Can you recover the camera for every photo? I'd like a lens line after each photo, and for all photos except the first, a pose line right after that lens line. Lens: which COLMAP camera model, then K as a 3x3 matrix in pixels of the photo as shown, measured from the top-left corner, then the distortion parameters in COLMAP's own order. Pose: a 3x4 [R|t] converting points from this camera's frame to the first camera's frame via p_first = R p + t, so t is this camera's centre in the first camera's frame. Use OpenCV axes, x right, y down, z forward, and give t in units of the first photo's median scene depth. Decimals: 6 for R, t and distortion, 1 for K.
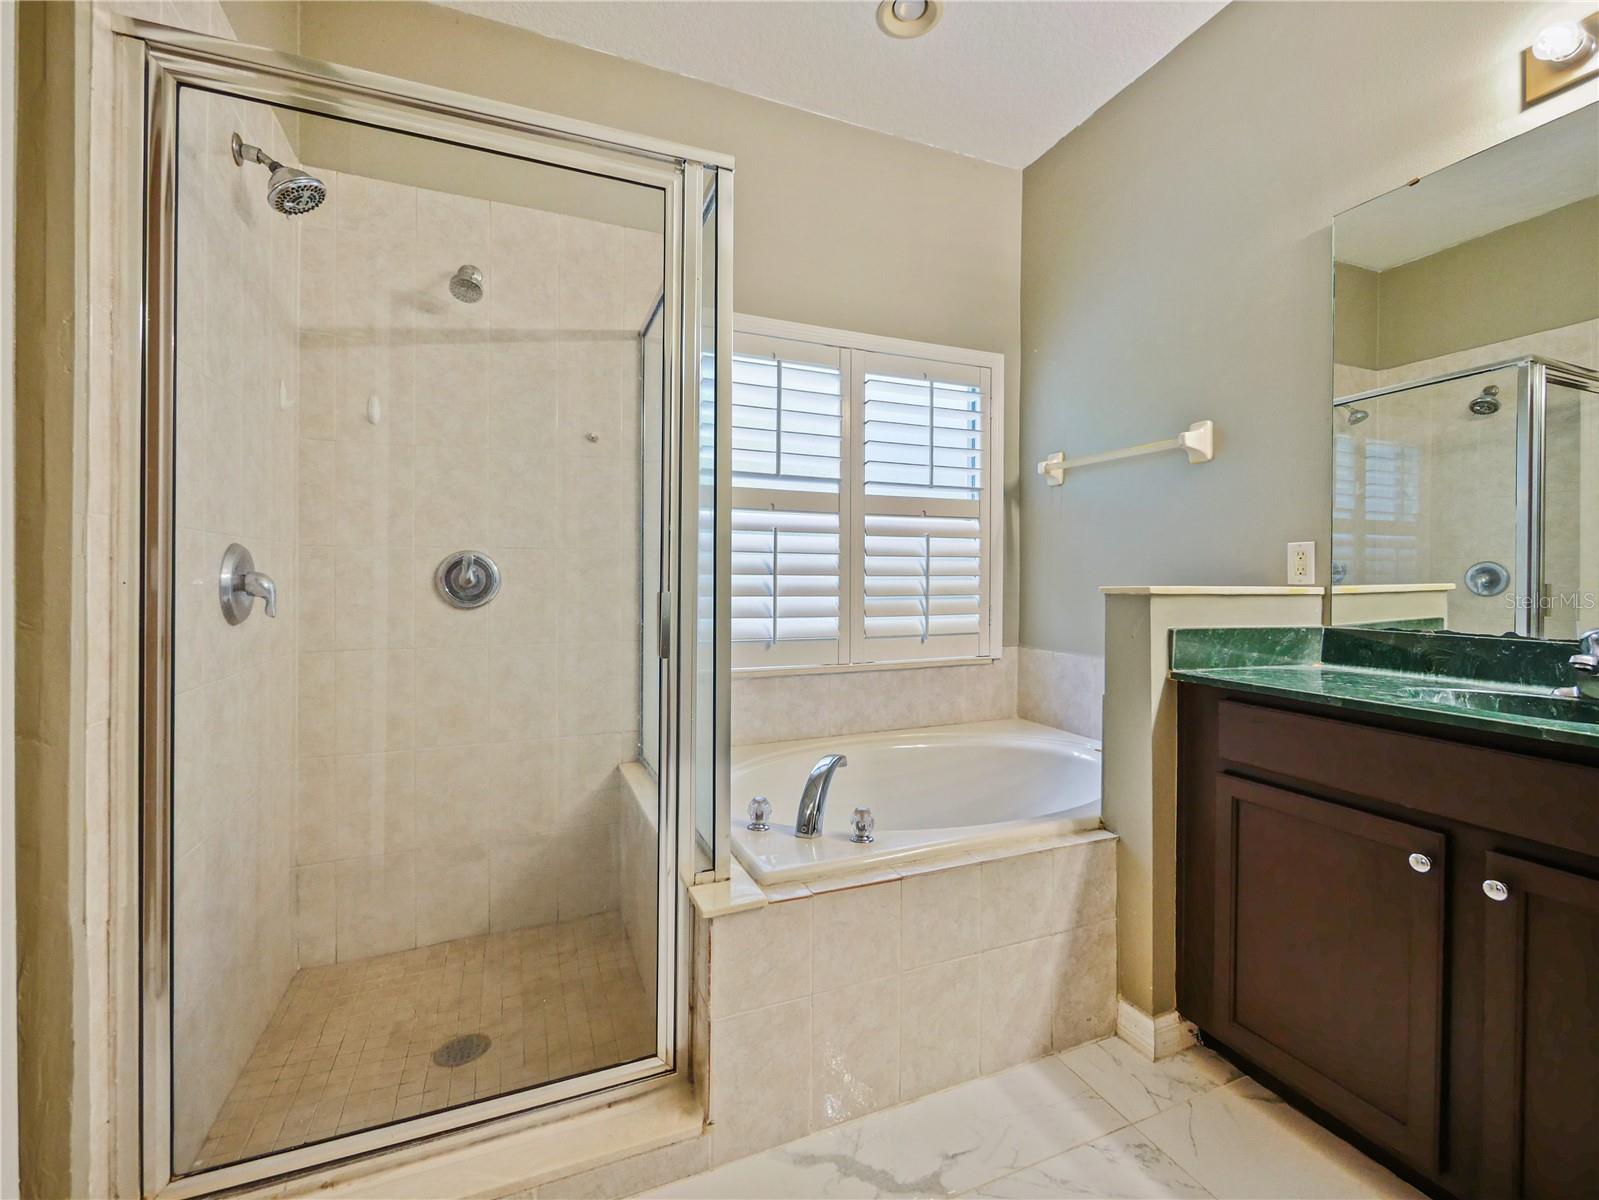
lens RADIAL K [[694.5, 0, 801.2], [0, 694.5, 570.9], [0, 0, 1]] dist [0.000352, -0.000025]
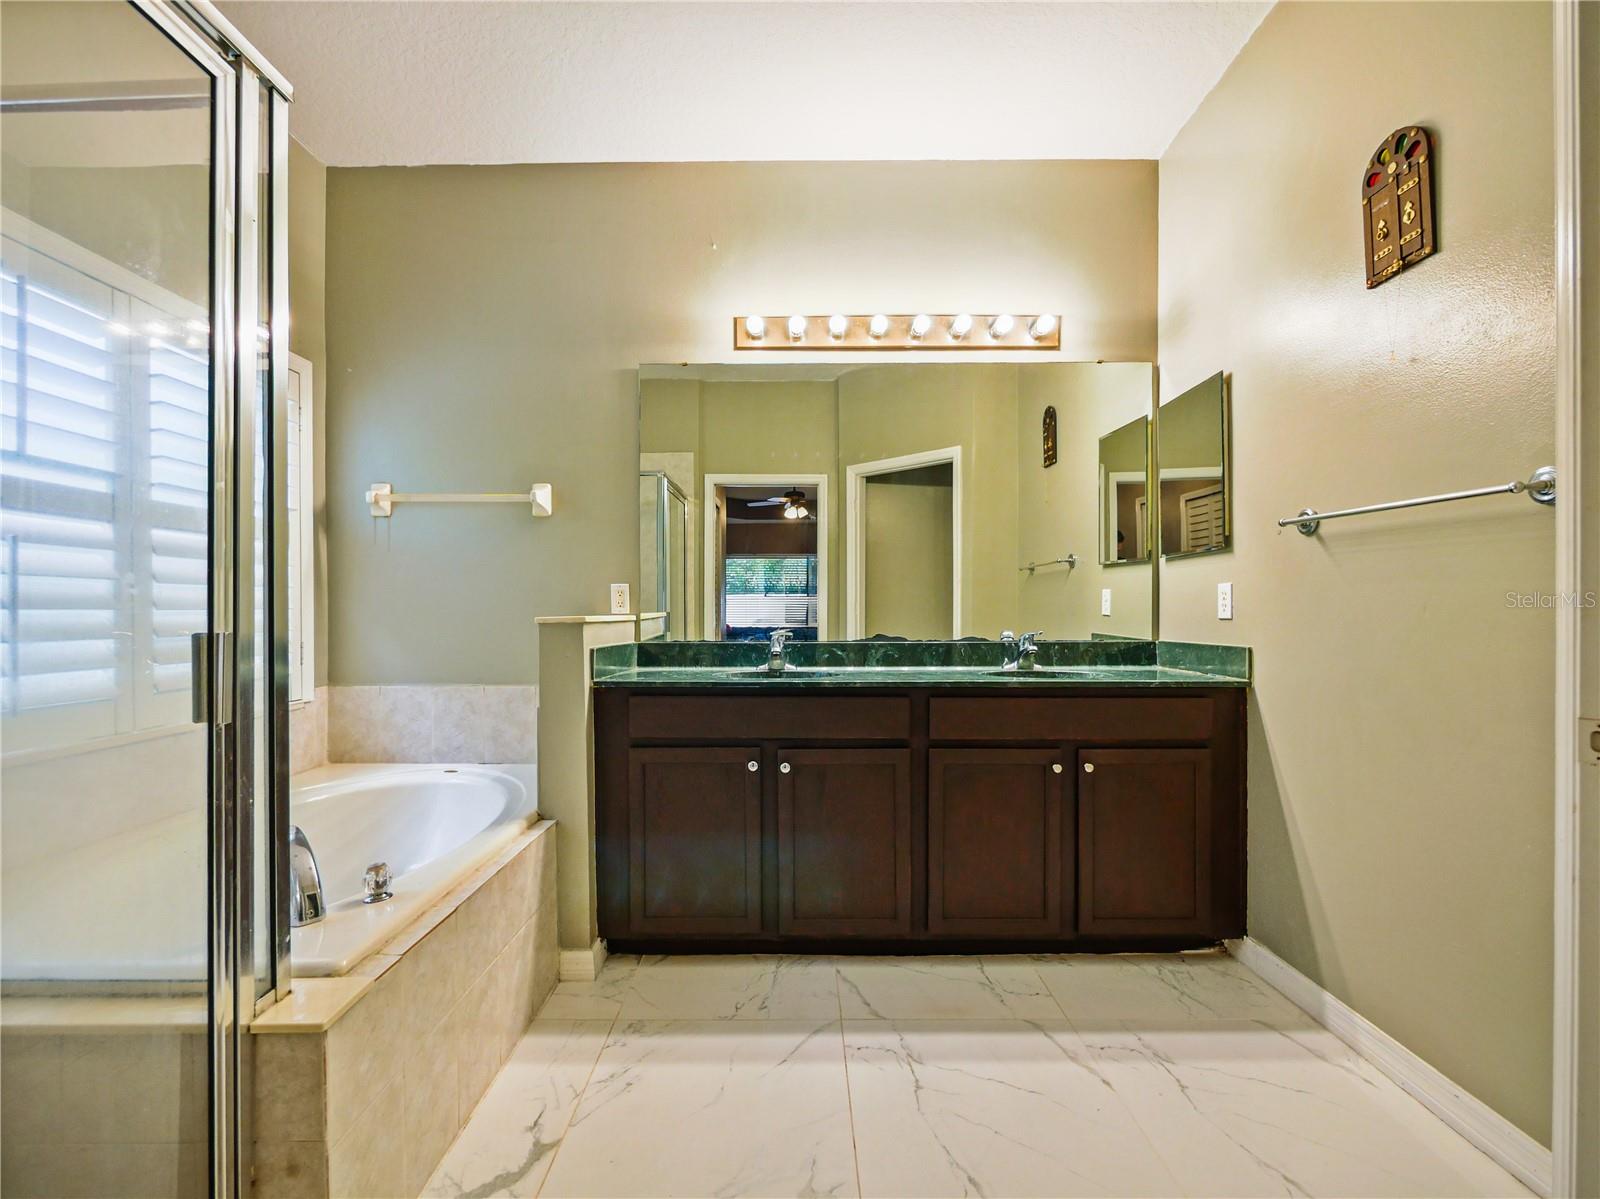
lens RADIAL K [[690.9, 0, 792.5], [0, 690.9, 597.3], [0, 0, 1]] dist [-0.003899, -0.000122]
pose [[0.396480, 0.011545, 0.917971, -0.499821], [-0.002513, 0.999931, -0.011490, 0.001332], [-0.918040, 0.002248, 0.396482, 0.133550]]
